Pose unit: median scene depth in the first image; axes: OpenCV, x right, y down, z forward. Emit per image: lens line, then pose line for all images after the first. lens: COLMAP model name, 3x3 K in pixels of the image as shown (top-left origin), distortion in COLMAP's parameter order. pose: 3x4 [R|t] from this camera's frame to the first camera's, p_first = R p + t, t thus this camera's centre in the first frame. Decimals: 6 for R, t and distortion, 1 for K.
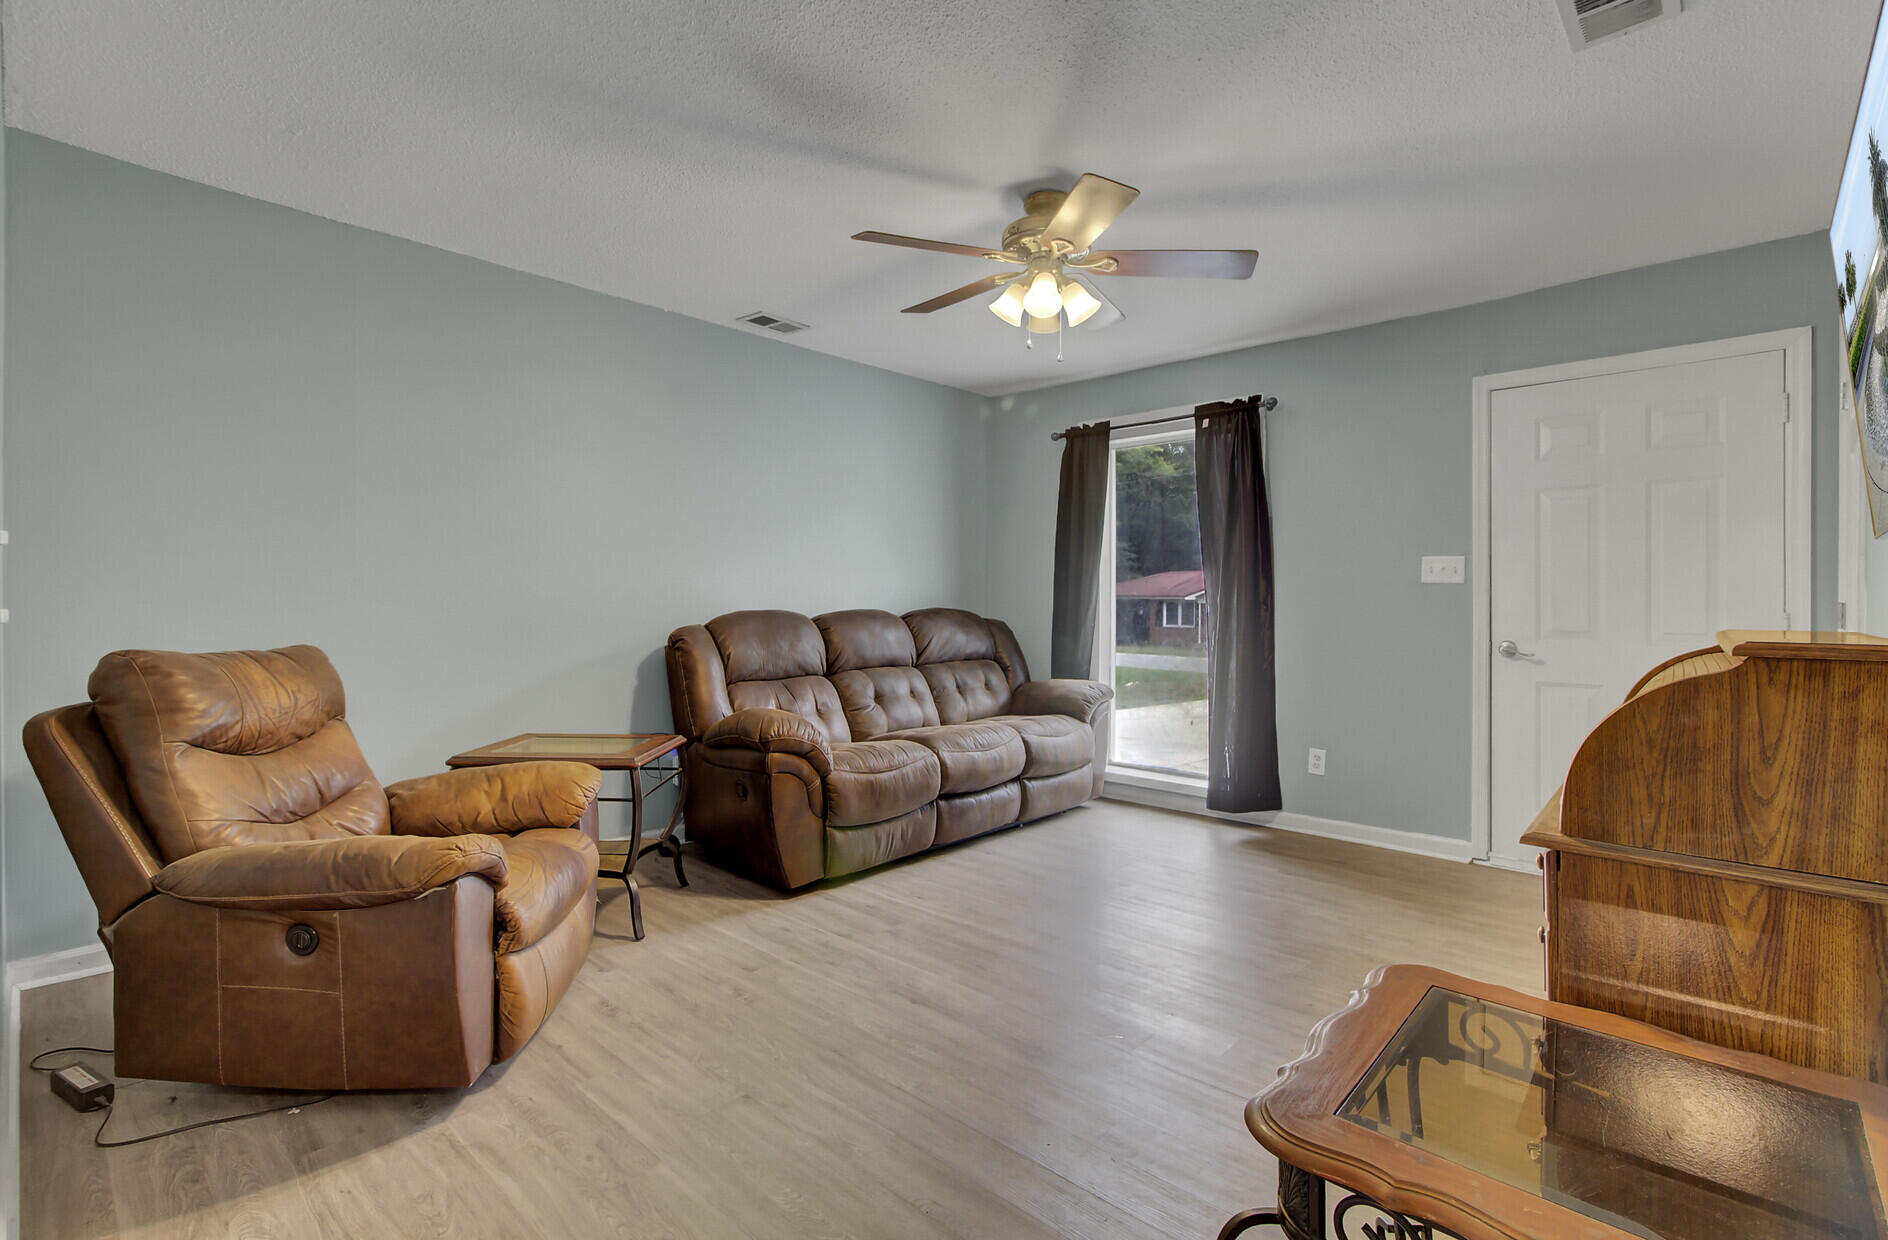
lens RADIAL K [[865.7, 0, 939.4], [0, 865.7, 610.2], [0, 0, 1]] dist [0.000444, 0.000646]
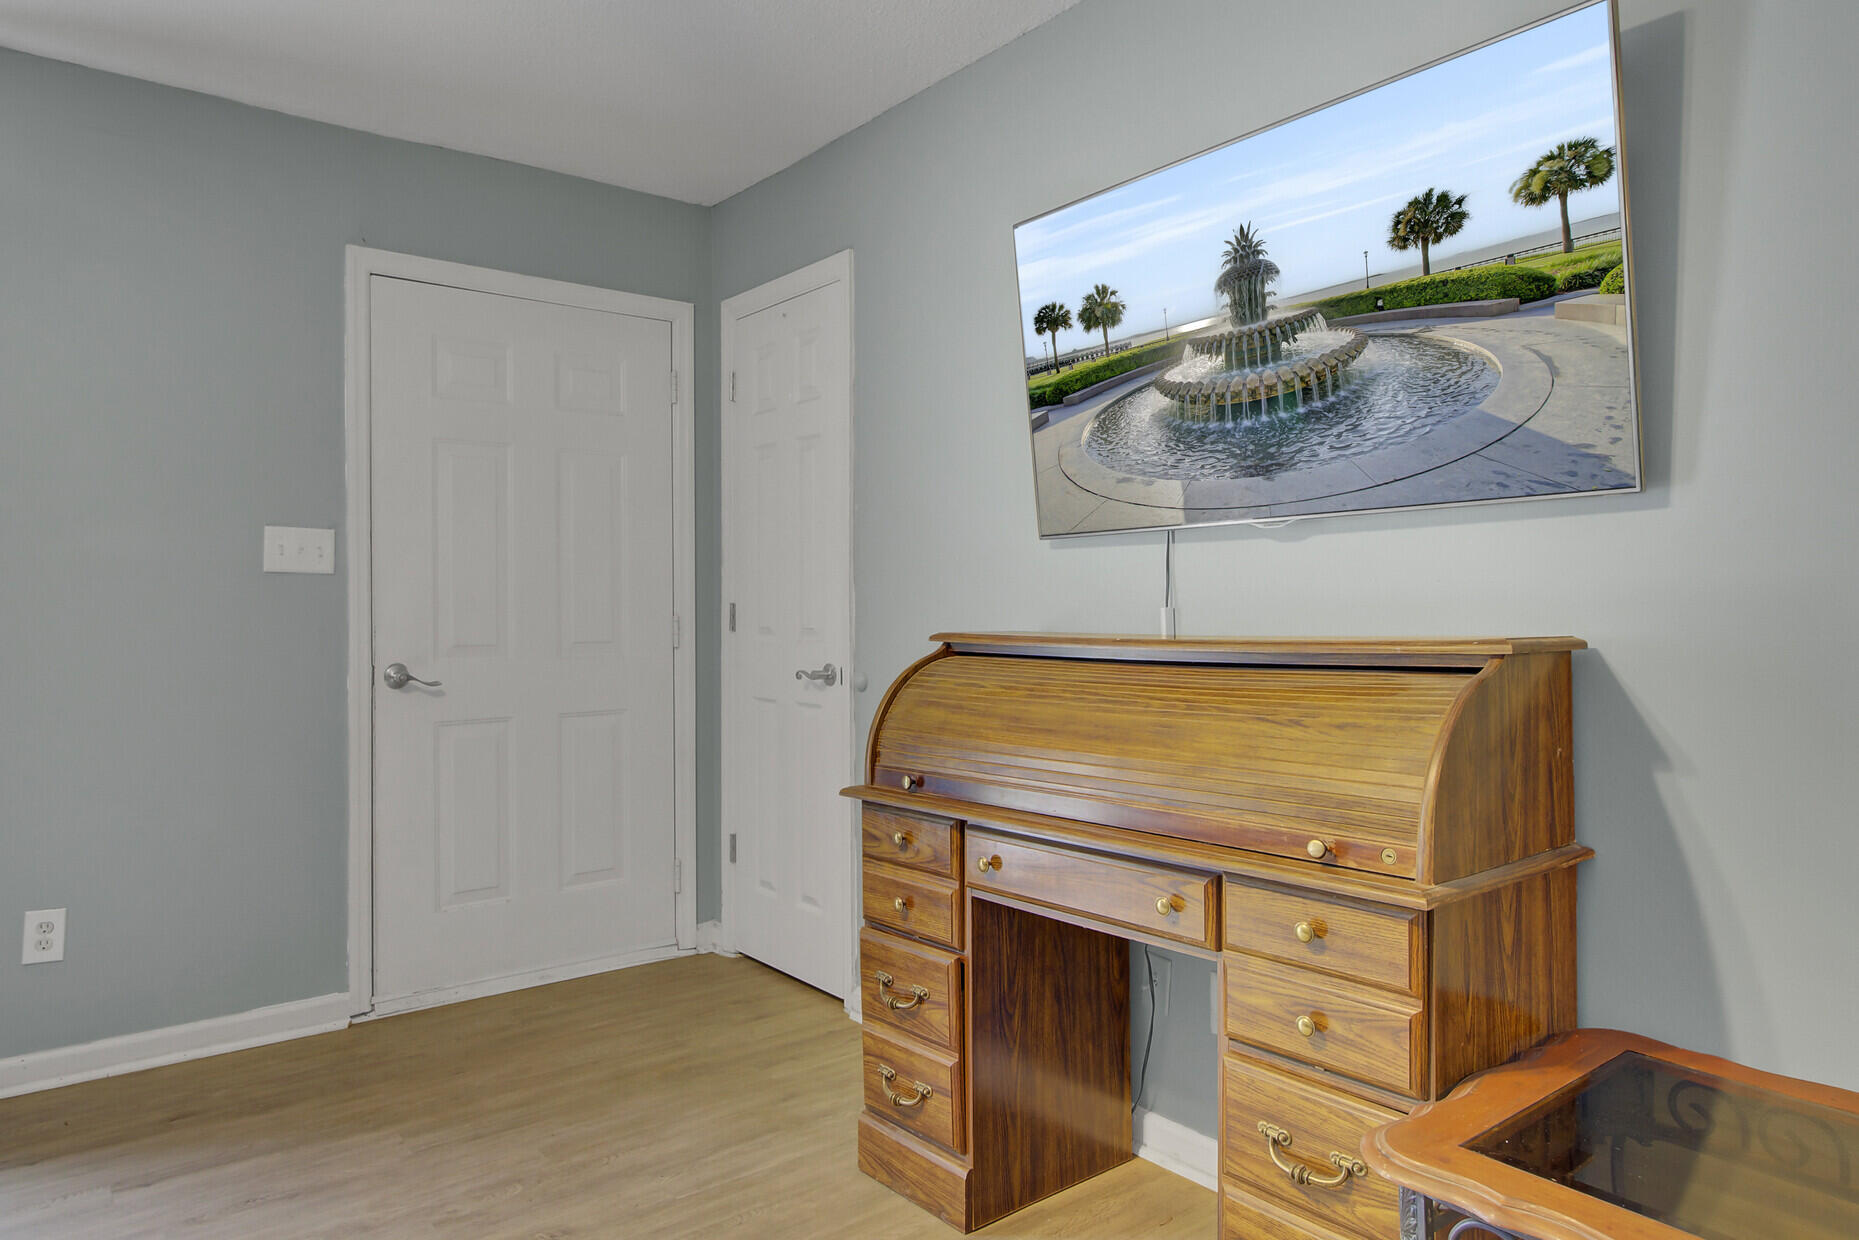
lens RADIAL K [[1174.1, 0, 929.9], [0, 1174.1, 597.9], [0, 0, 1]] dist [0.002968, 0.000372]
pose [[0.149403, 0.002990, 0.988772, -0.197668], [0.014053, 0.999888, -0.005147, -0.004643], [-0.988677, 0.014664, 0.149344, 0.579016]]
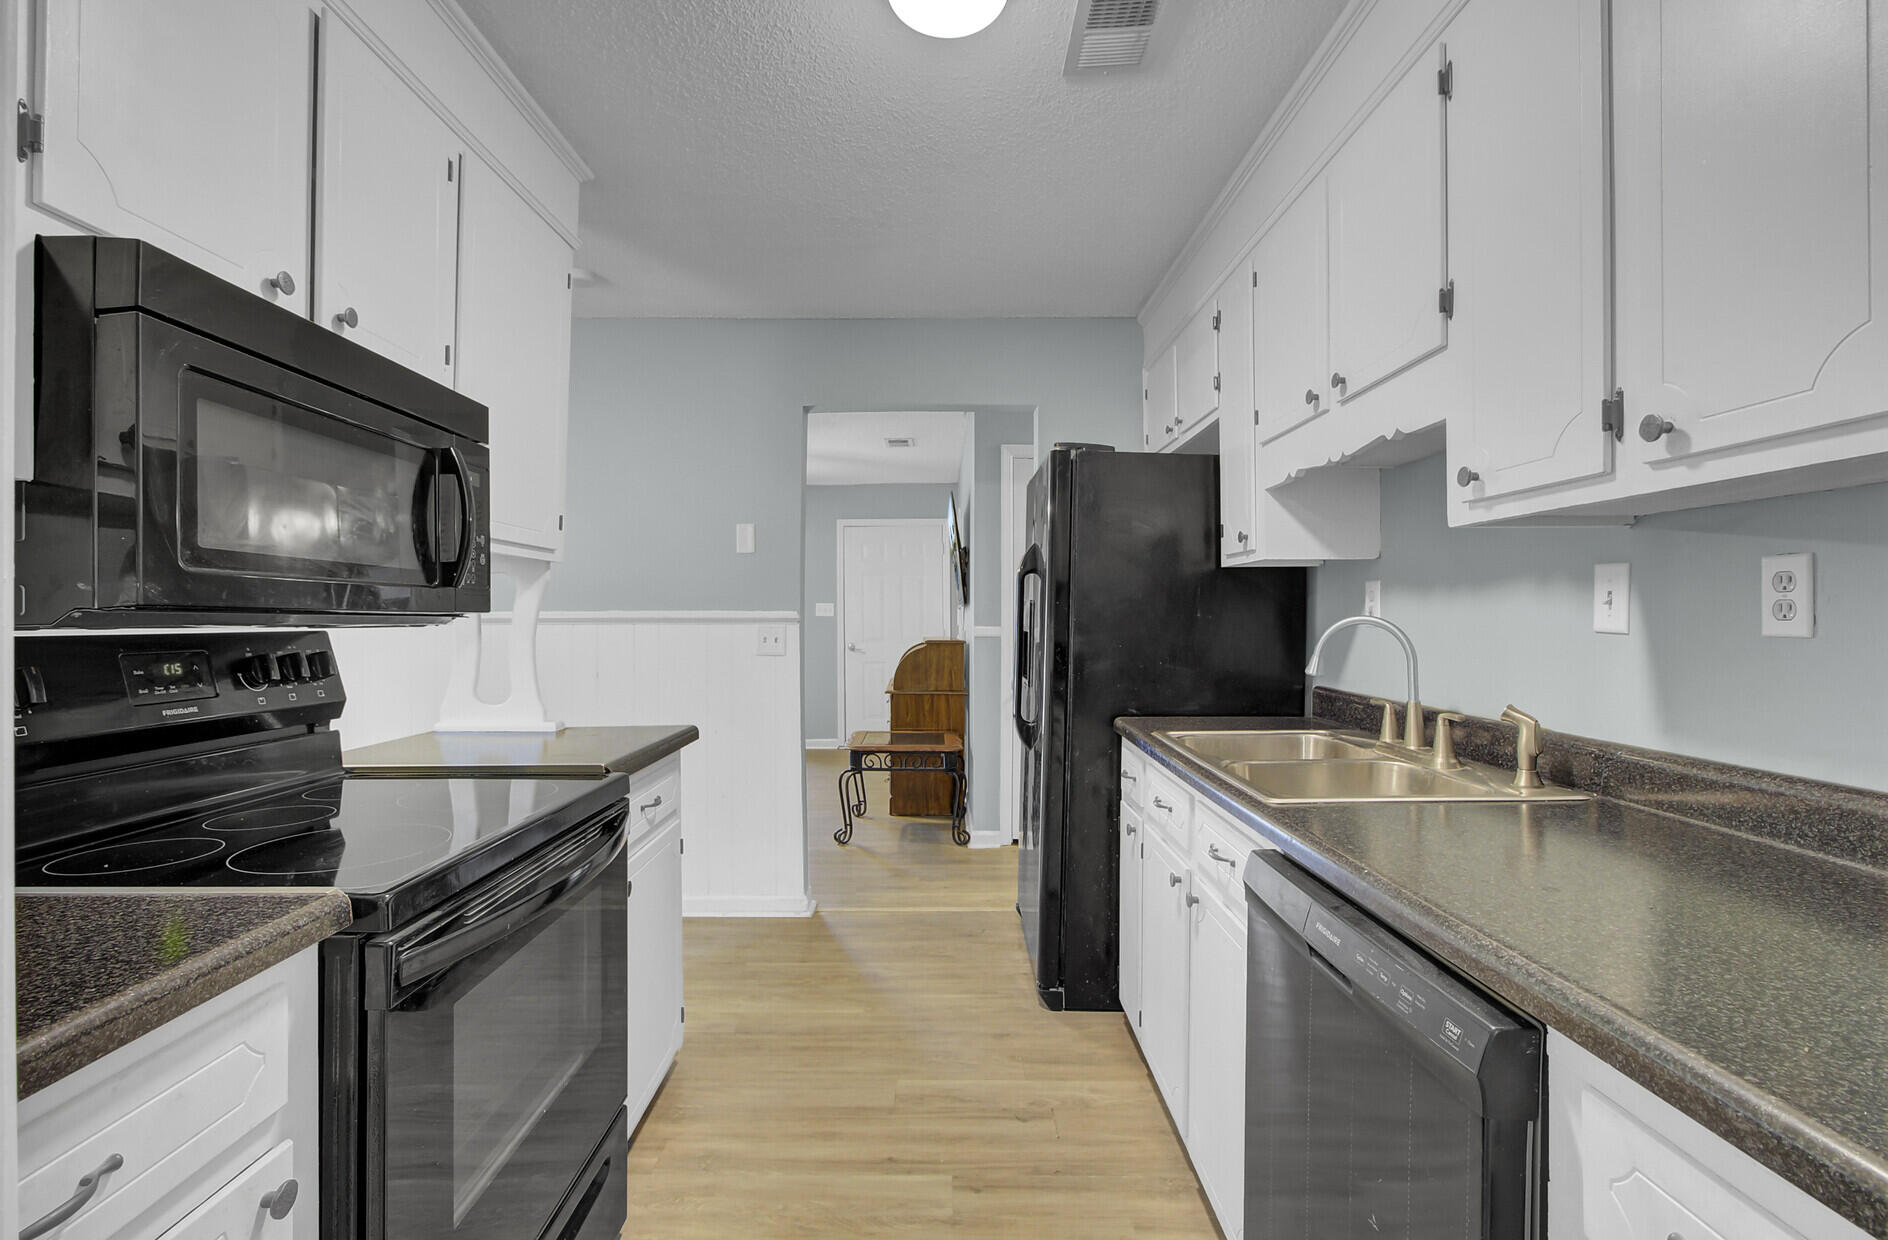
lens RADIAL K [[865.7, 0, 939.4], [0, 865.7, 610.2], [0, 0, 1]] dist [0.000444, 0.000646]
pose [[0.734028, 0.004568, 0.679103, -0.794856], [0.004715, 0.999919, -0.011822, -0.025682], [-0.679102, 0.011880, 0.733947, -0.897859]]
